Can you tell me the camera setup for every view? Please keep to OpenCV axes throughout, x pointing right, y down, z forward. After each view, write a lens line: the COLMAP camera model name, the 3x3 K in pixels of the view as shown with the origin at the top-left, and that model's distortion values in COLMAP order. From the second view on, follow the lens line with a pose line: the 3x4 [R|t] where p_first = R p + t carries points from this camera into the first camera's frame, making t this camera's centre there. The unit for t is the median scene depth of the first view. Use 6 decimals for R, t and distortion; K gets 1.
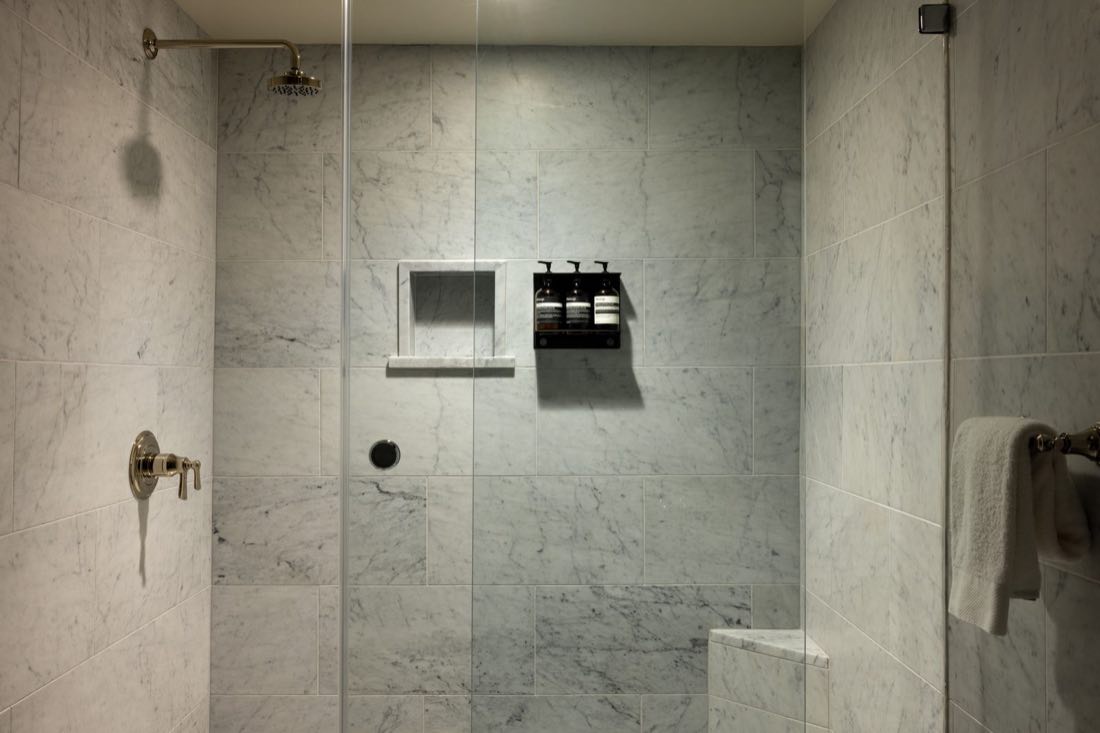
lens RADIAL K [[972.7, 0, 550.0], [0, 972.7, 366.5], [0, 0, 1]] dist [0.006158, -0.002663]
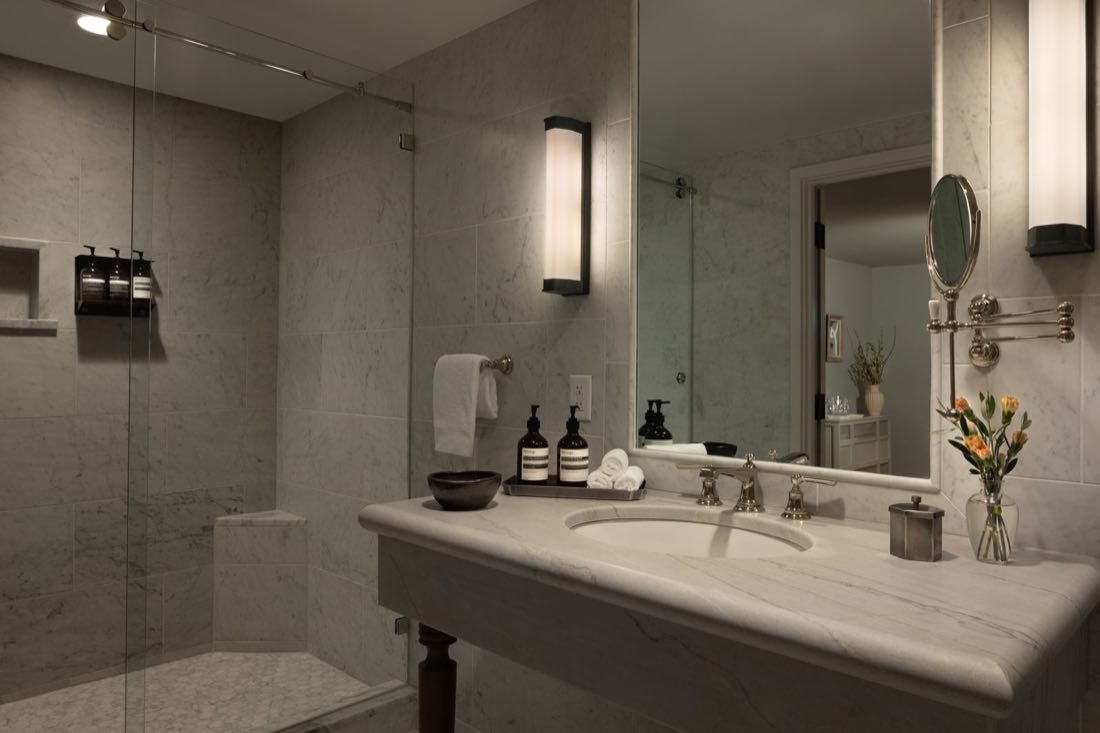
lens RADIAL K [[863.7, 0, 550.0], [0, 863.7, 366.5], [0, 0, 1]] dist [0.003675, 0.002423]
pose [[0.675042, 0.005958, 0.737755, -0.433651], [-0.009520, 0.999954, 0.000635, 0.042973], [-0.737718, -0.007452, 0.675068, -0.208685]]
